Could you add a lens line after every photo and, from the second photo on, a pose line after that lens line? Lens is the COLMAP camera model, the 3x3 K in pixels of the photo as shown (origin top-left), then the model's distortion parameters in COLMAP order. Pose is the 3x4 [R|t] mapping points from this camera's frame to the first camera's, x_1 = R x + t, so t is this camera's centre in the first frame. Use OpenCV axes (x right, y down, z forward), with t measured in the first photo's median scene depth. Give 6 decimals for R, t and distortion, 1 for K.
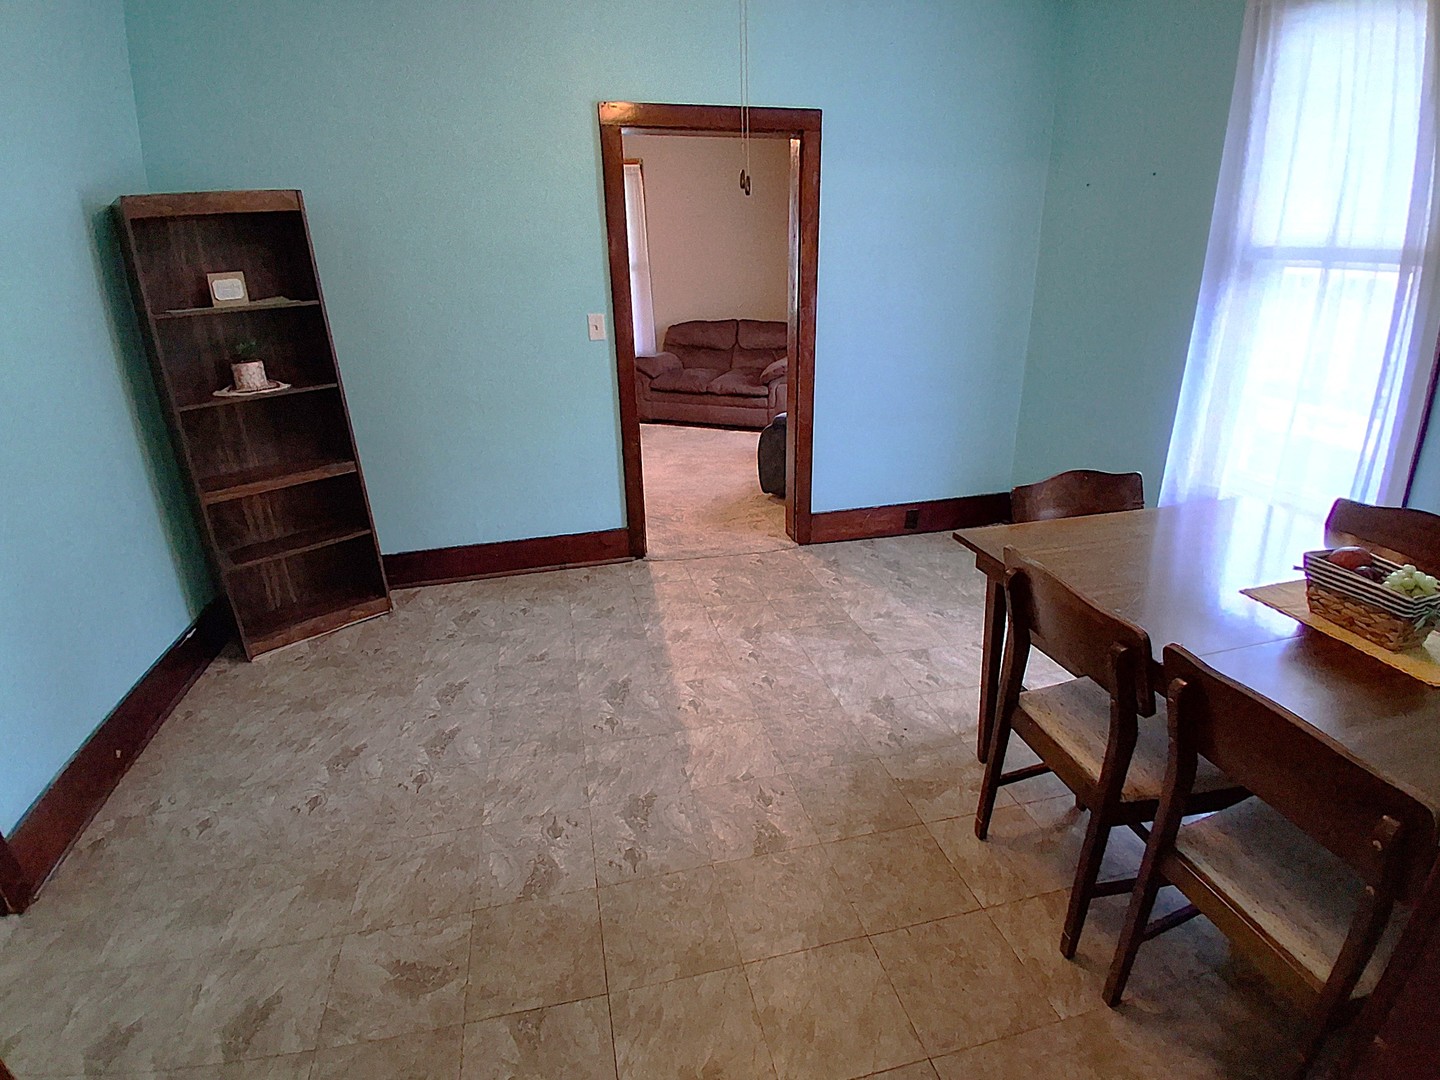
lens RADIAL K [[728.4, 0, 720.0], [0, 728.4, 545.2], [0, 0, 1]] dist [-0.021678, -0.005633]
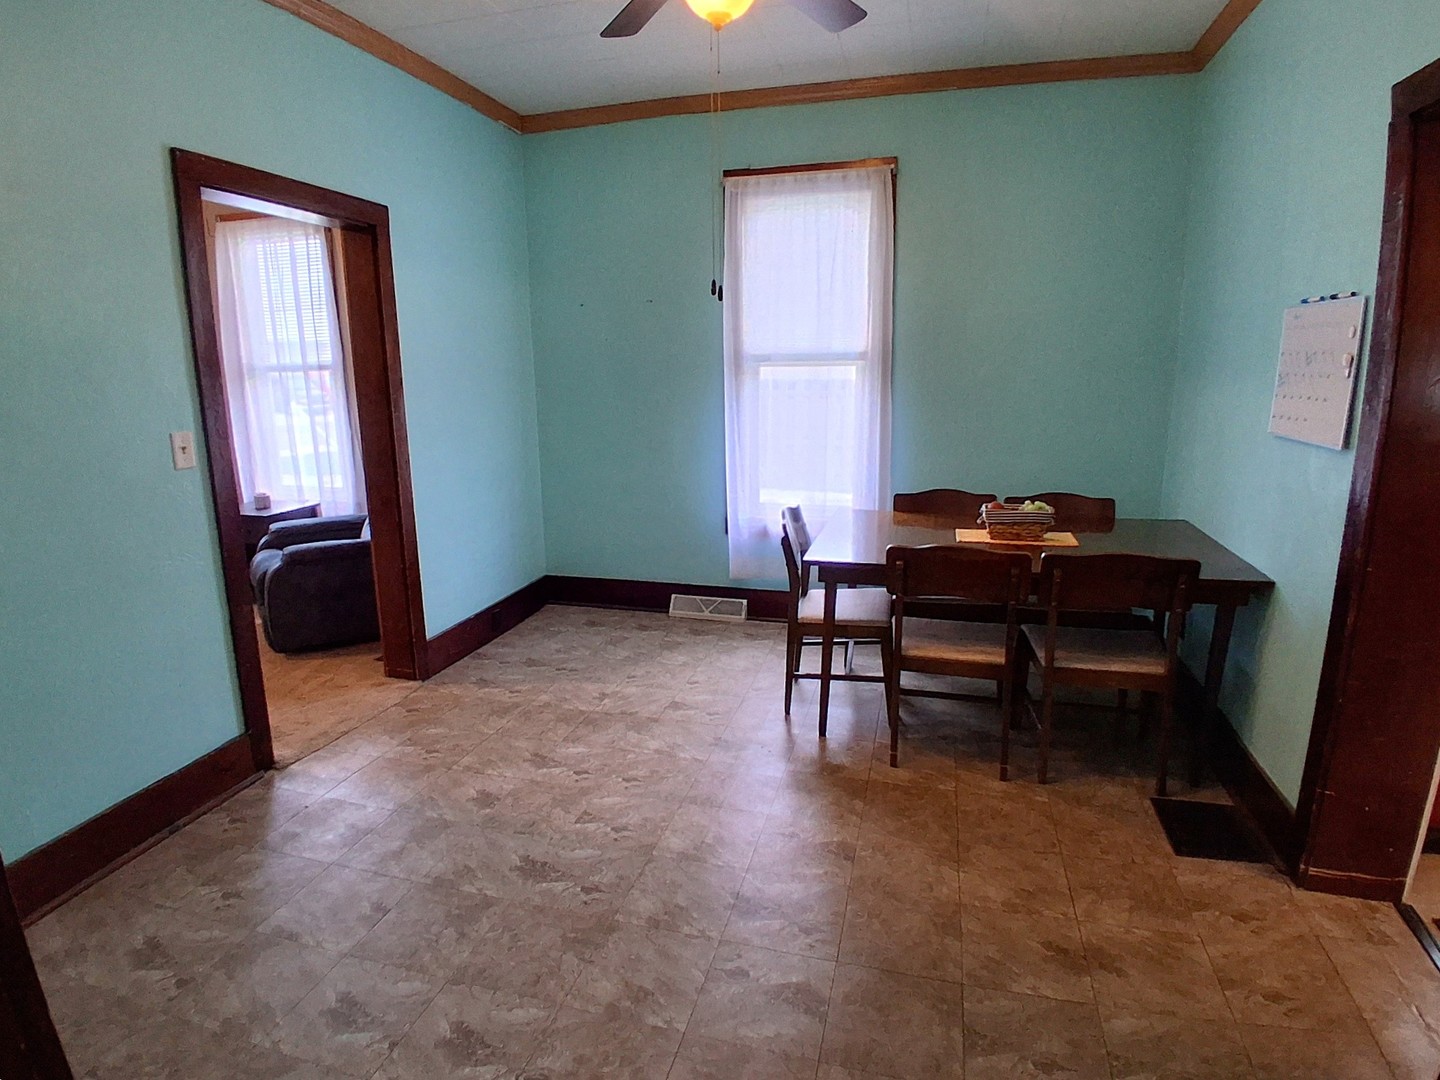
lens RADIAL K [[800.4, 0, 718.7], [0, 800.4, 531.5], [0, 0, 1]] dist [-0.033963, -0.002361]
pose [[0.472458, -0.166403, 0.865502, -0.672990], [0.319541, 0.947541, 0.007745, -0.084548], [-0.821387, 0.272904, 0.500846, 0.276807]]
